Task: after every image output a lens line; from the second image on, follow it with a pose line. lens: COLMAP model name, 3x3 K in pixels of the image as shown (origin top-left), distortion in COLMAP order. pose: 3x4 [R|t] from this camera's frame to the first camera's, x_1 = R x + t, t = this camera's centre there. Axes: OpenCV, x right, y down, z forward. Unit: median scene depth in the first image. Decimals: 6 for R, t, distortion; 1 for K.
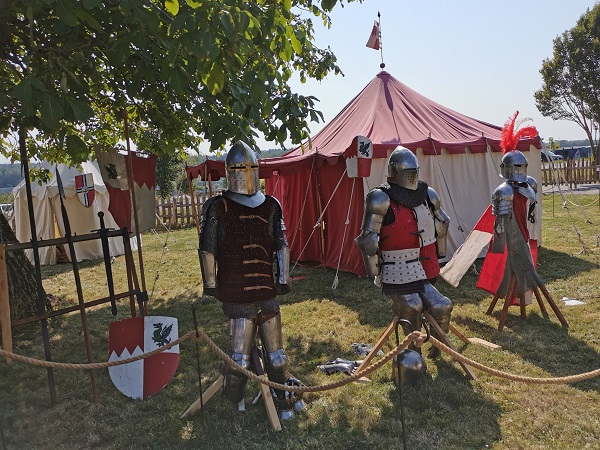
lens RADIAL K [[457.4, 0, 300.0], [0, 457.4, 225.0], [0, 0, 1]] dist [0.003397, 0.000579]
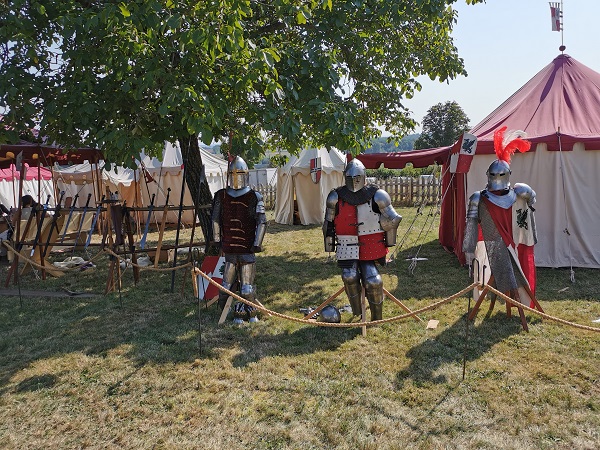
lens RADIAL K [[457.4, 0, 300.0], [0, 457.4, 225.0], [0, 0, 1]] dist [0.003397, 0.000579]
pose [[0.785522, 0.108318, -0.609280, 0.500627], [-0.074252, 0.993947, 0.080973, -0.040842], [0.614363, -0.018365, 0.788810, -0.081327]]
